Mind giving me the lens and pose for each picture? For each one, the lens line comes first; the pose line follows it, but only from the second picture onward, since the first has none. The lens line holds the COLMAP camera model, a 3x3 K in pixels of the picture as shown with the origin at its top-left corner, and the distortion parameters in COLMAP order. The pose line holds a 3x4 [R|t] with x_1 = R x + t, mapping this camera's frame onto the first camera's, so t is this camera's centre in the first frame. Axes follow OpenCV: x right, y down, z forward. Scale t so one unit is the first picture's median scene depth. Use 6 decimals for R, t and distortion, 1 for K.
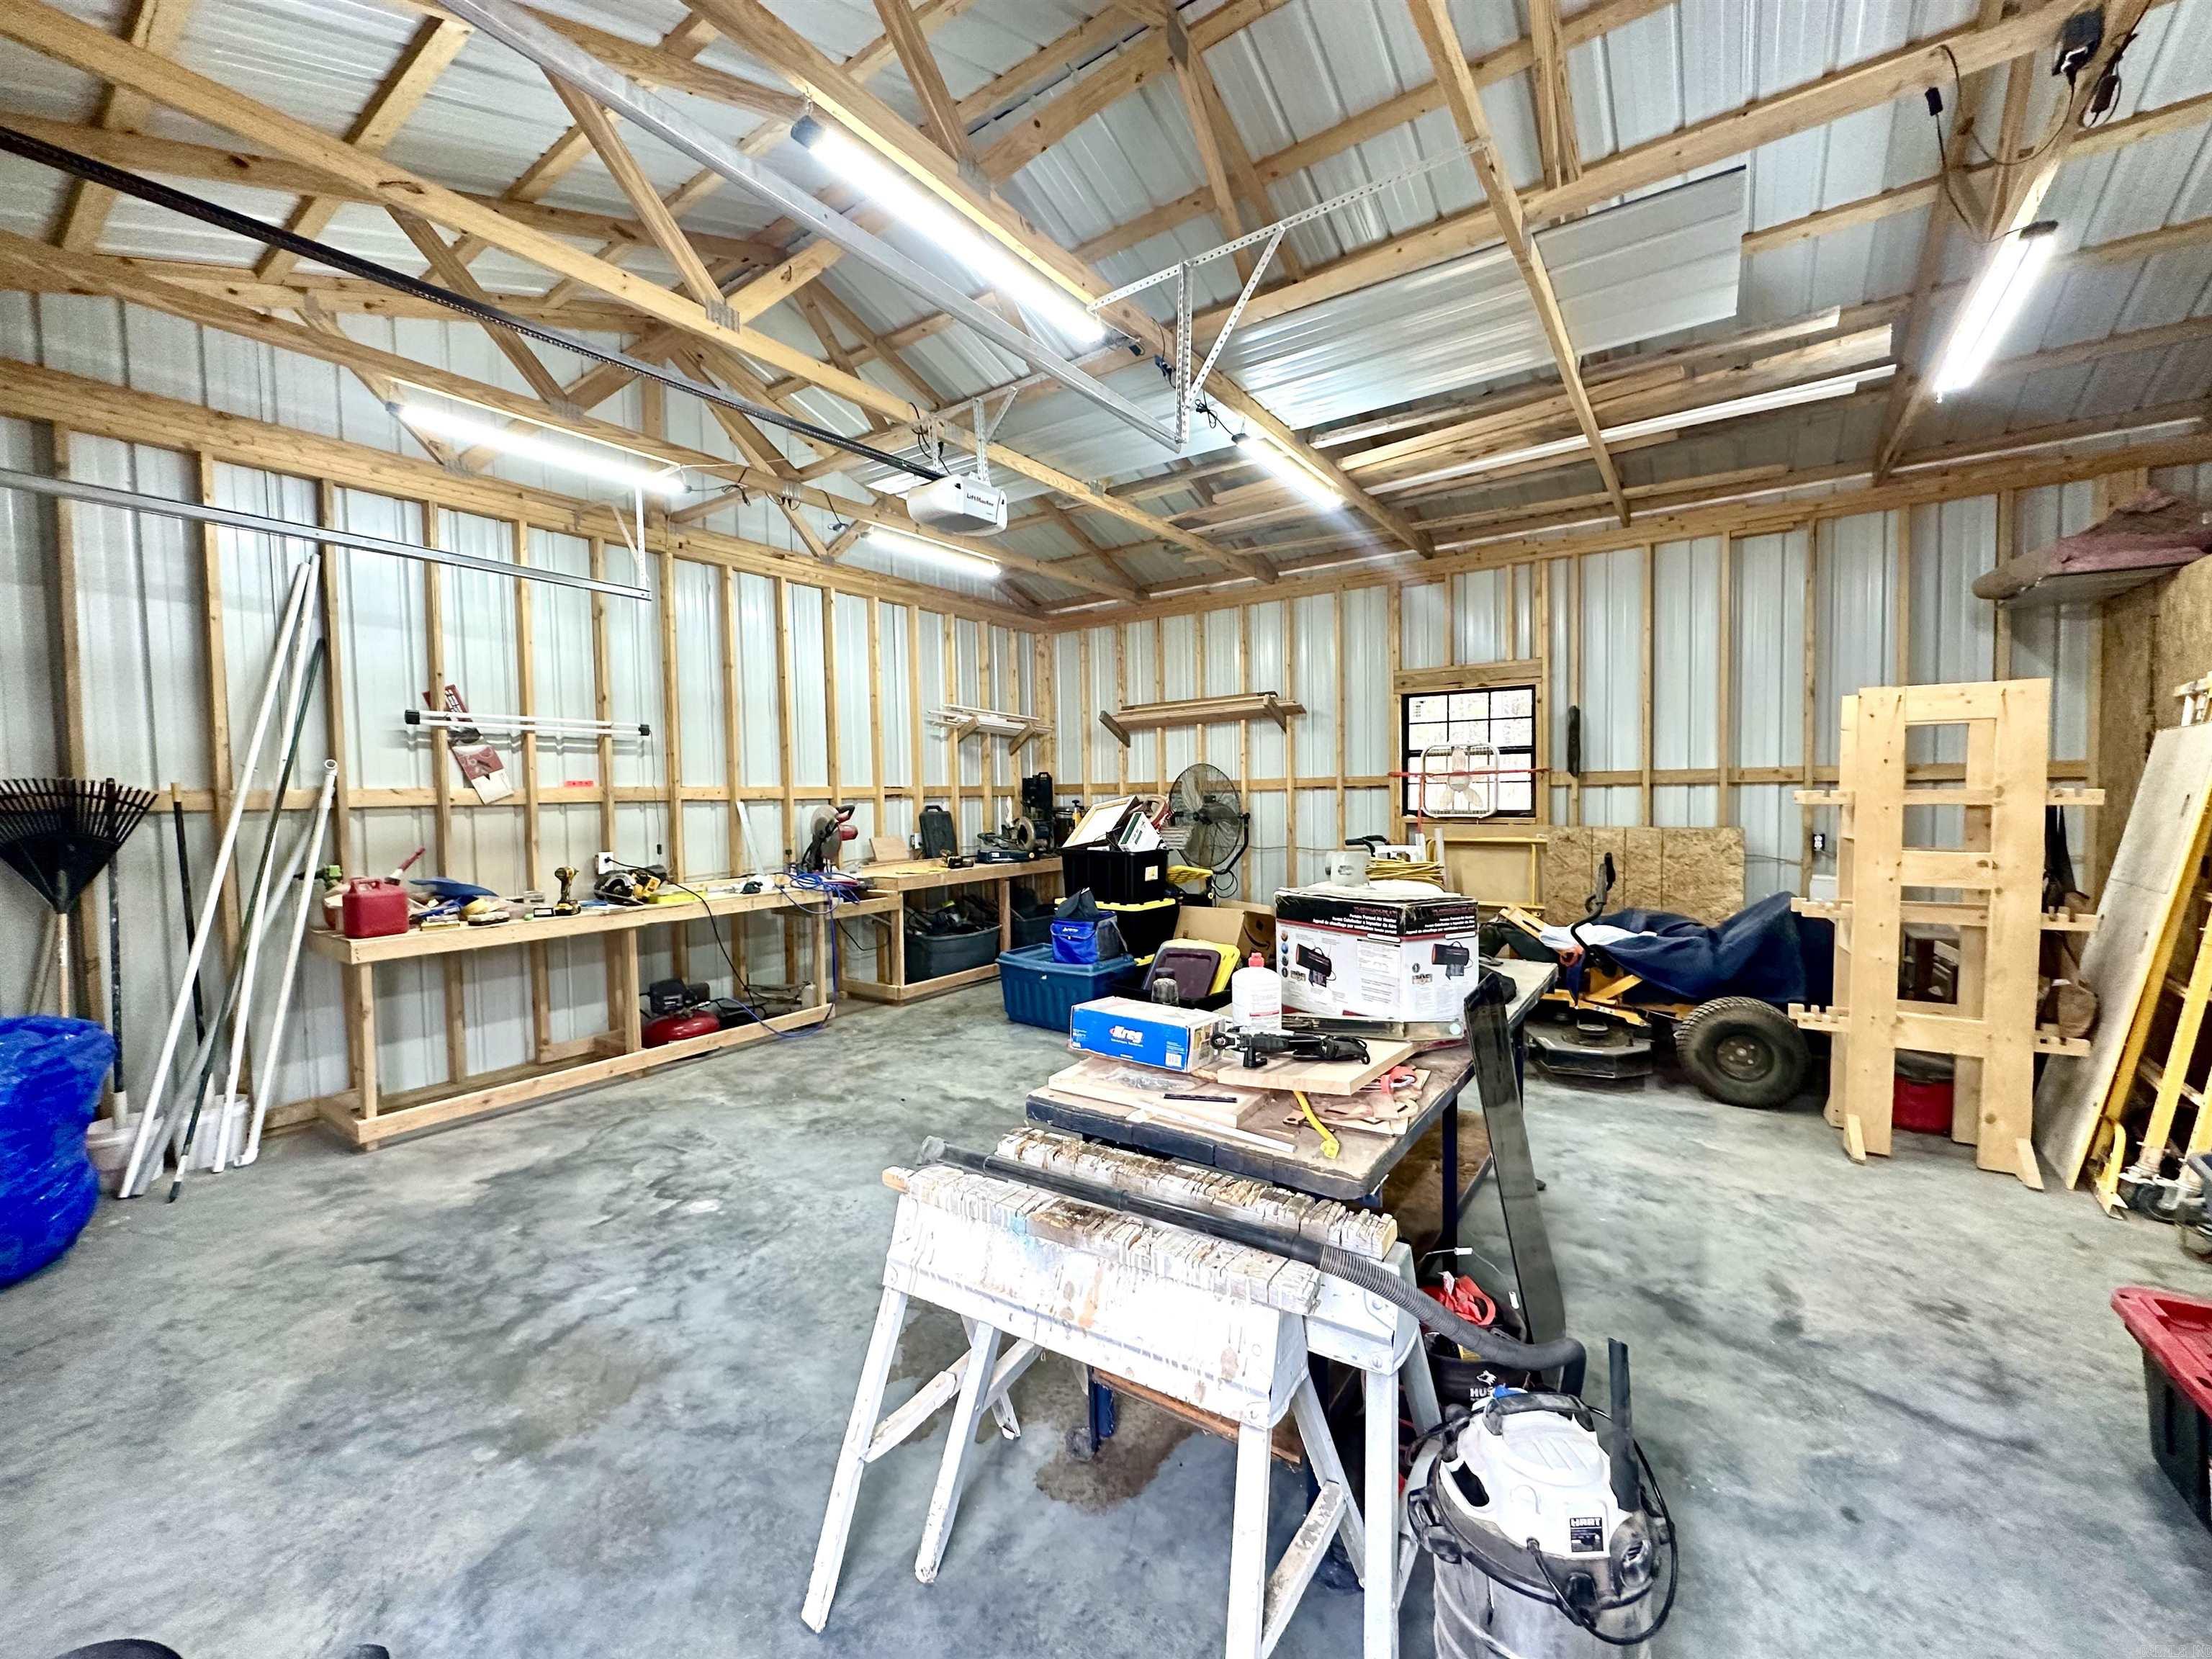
lens RADIAL K [[880.5, 0, 1107.7], [0, 880.5, 832.8], [0, 0, 1]] dist [-0.000017, -0.000114]
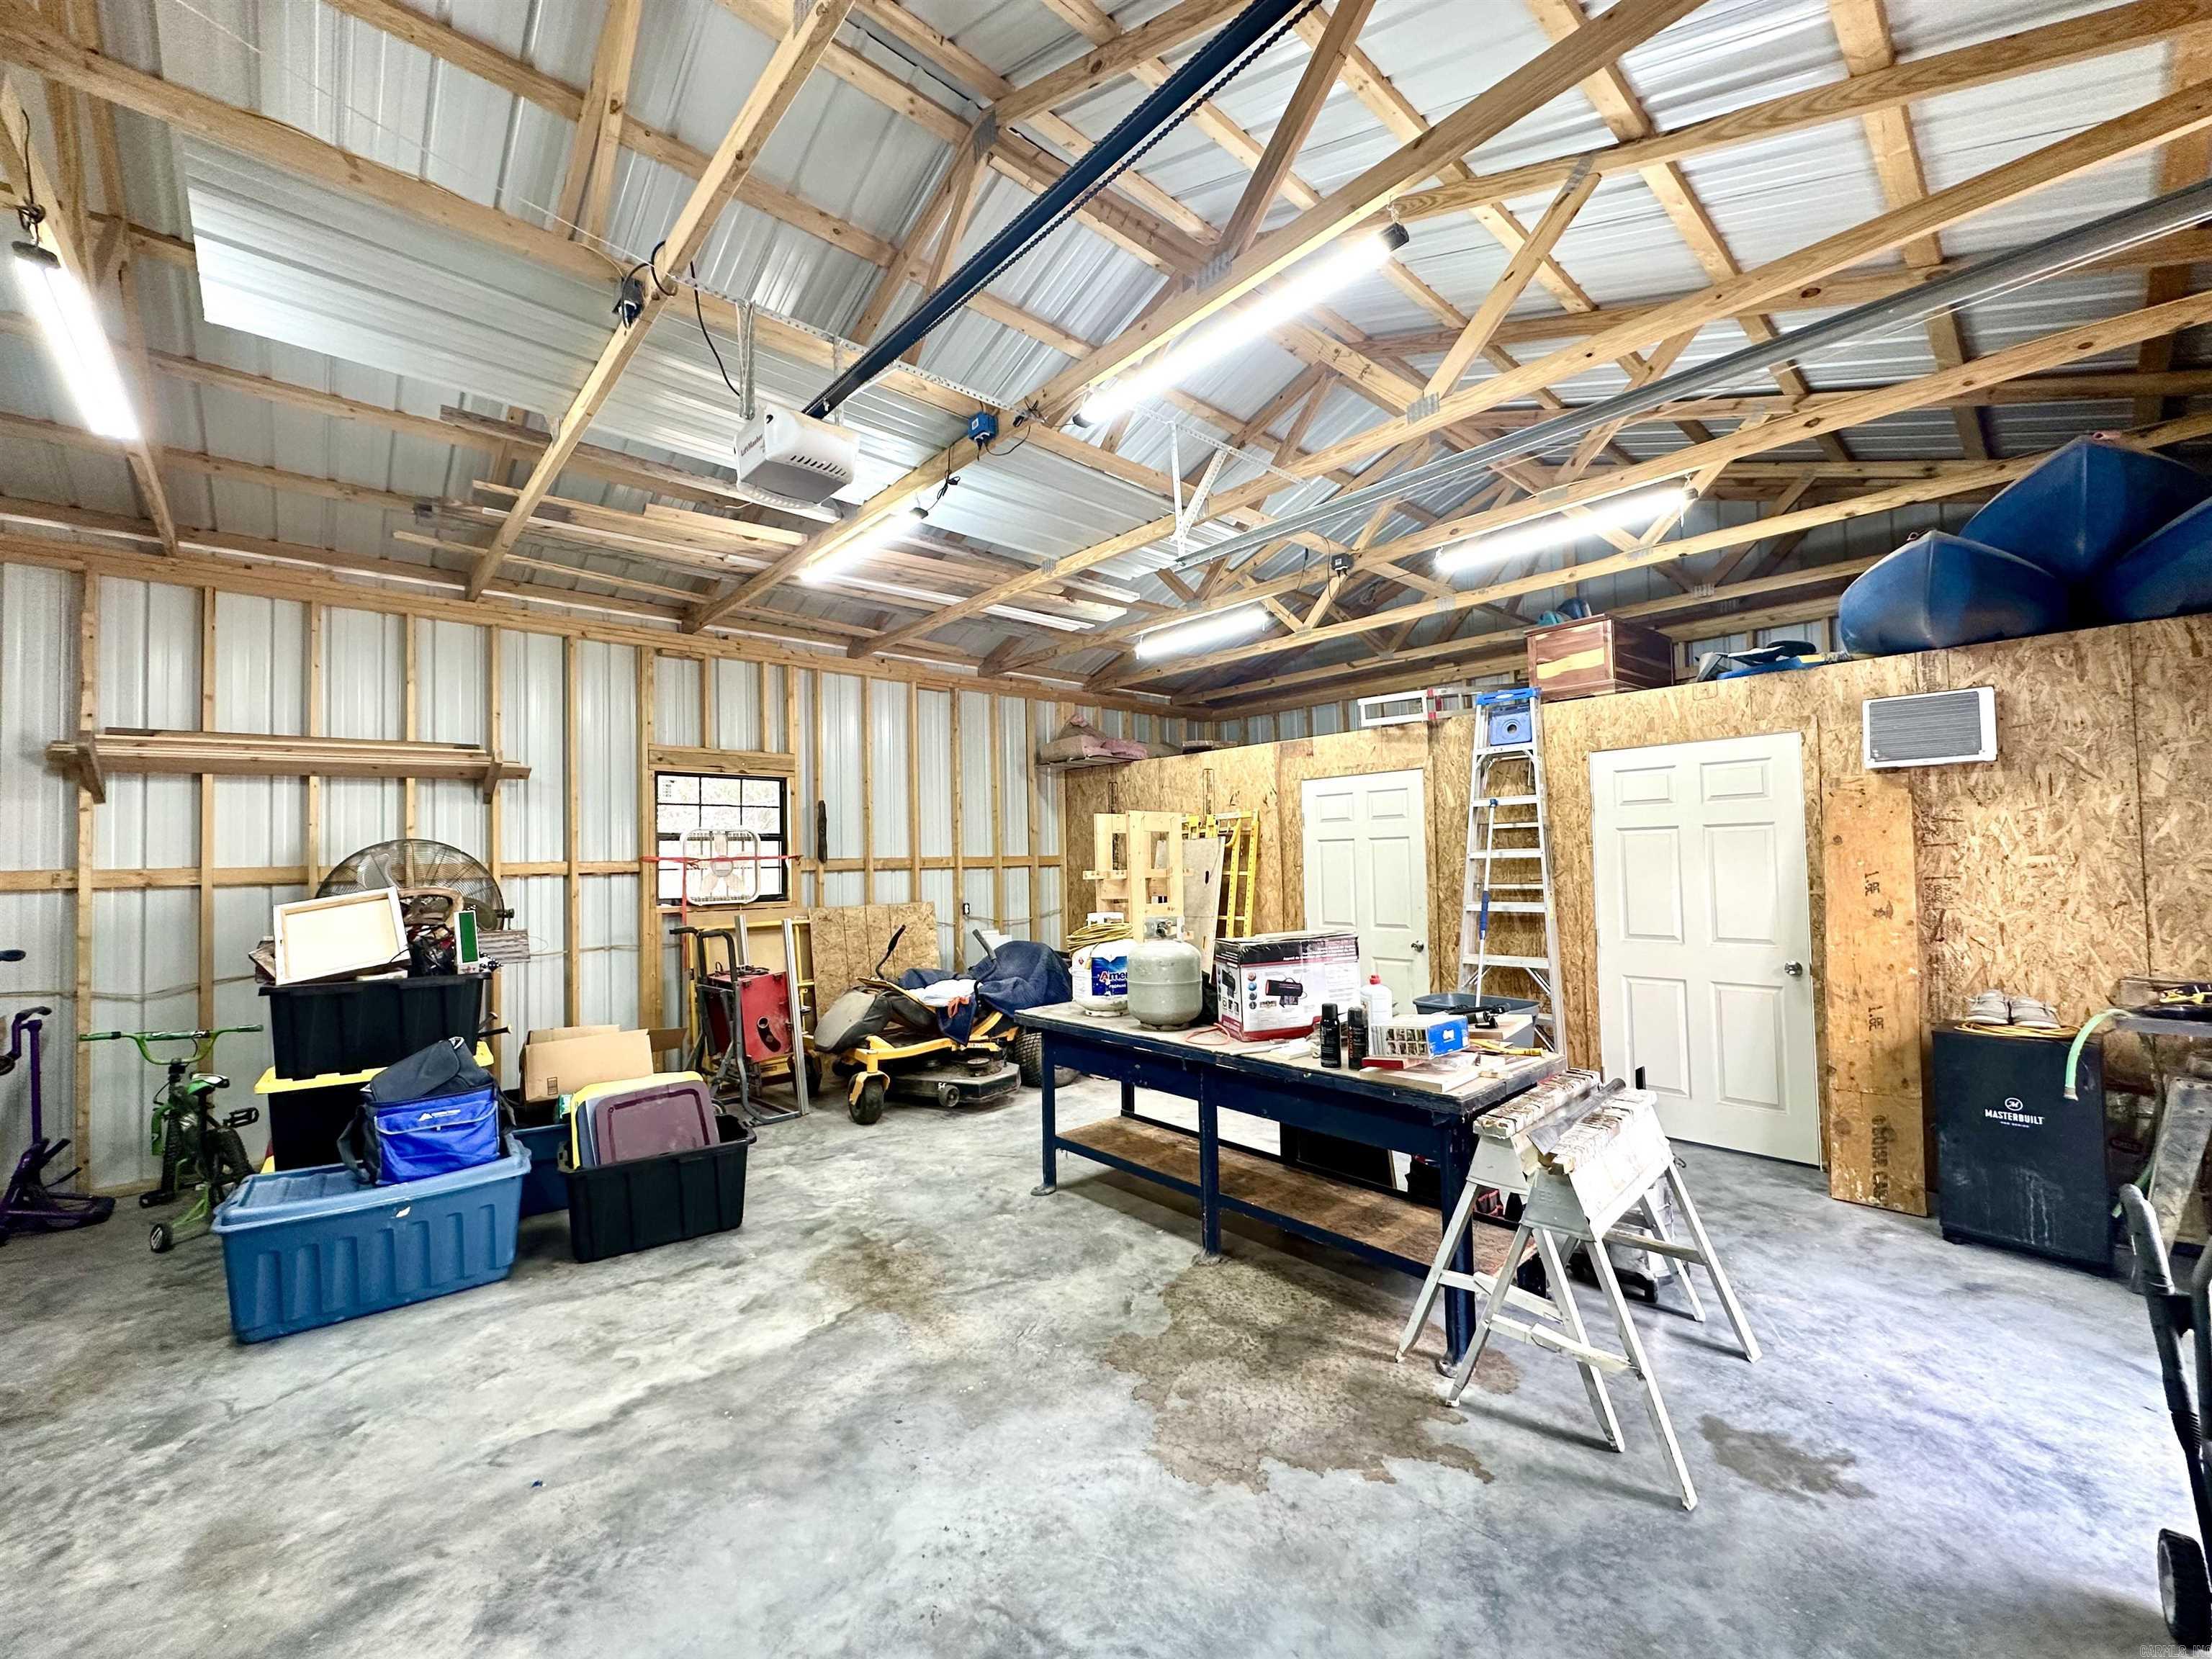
lens RADIAL K [[880.5, 0, 1102.3], [0, 880.5, 830.1], [0, 0, 1]] dist [-0.000017, -0.000114]
pose [[0.235639, 0.045635, 0.970768, -0.461164], [0.062311, 0.996132, -0.061953, -0.012812], [-0.969841, 0.075088, 0.231884, 0.370665]]
